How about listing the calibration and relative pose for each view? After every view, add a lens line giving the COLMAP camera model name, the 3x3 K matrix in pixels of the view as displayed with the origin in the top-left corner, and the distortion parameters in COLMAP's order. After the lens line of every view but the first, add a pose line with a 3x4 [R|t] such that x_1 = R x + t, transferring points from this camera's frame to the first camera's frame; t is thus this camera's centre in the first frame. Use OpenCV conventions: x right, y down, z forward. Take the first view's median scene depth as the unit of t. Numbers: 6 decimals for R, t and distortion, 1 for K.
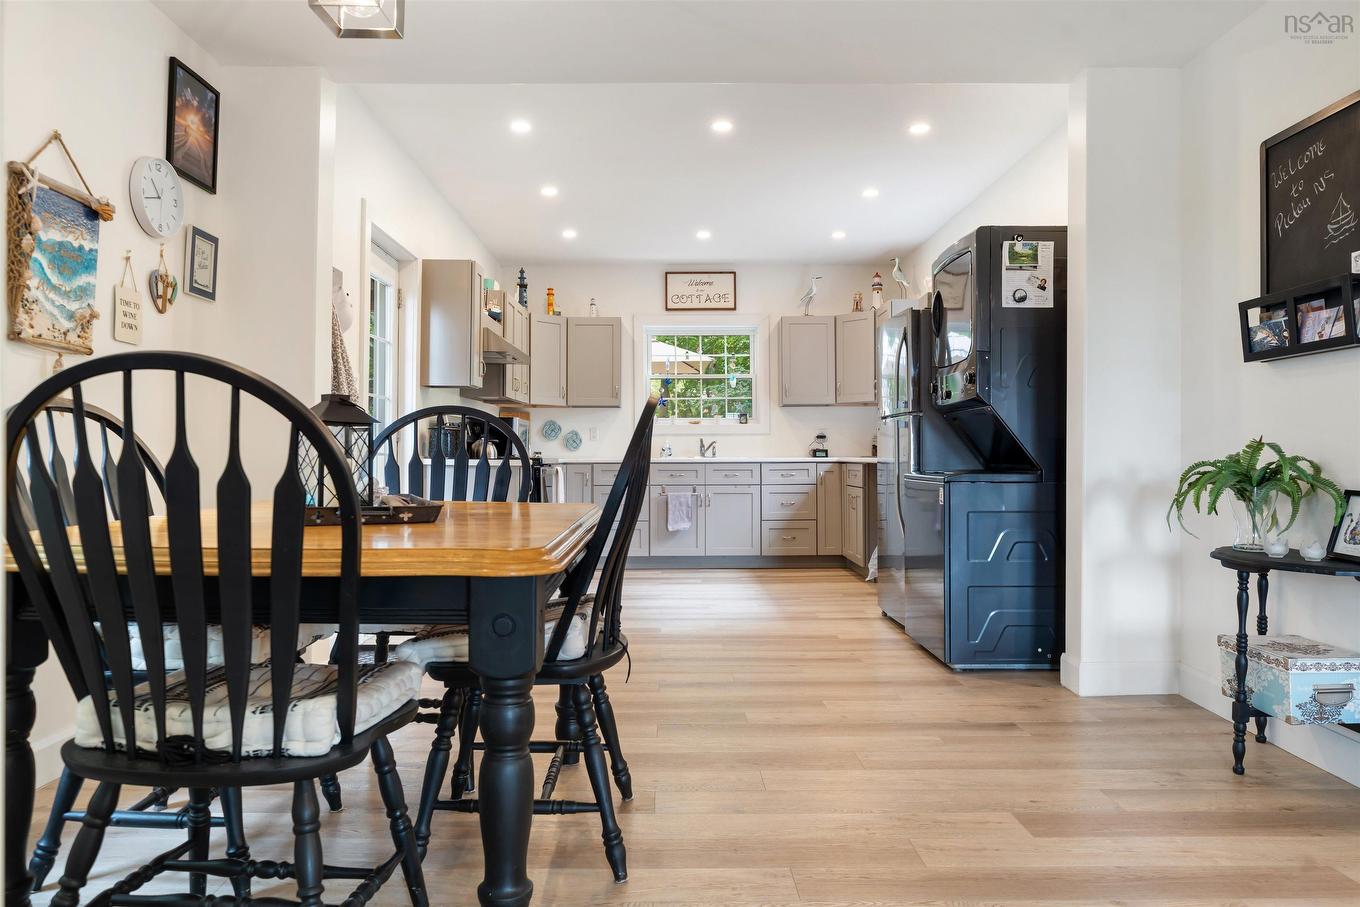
lens RADIAL K [[907.3, 0, 680.0], [0, 907.3, 453.5], [0, 0, 1]] dist [0.001358, 0.000119]
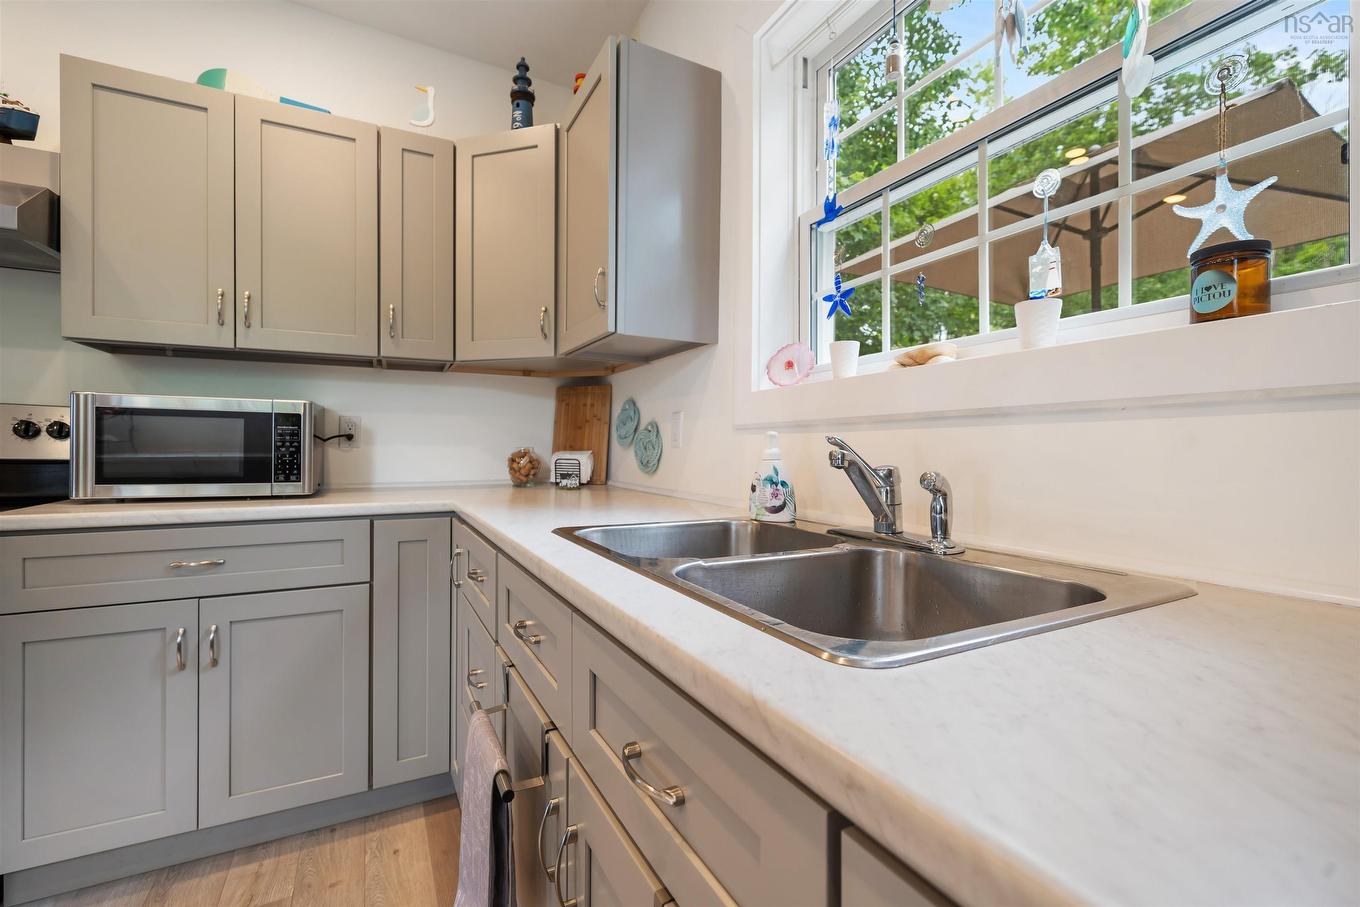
lens RADIAL K [[585.8, 0, 678.0], [0, 585.8, 447.9], [0, 0, 1]] dist [-0.000109, -0.000182]
pose [[0.451592, 0.001320, -0.892223, 0.121702], [-0.001277, 0.999999, 0.000833, -0.015202], [0.892224, 0.000764, 0.451593, 0.985462]]
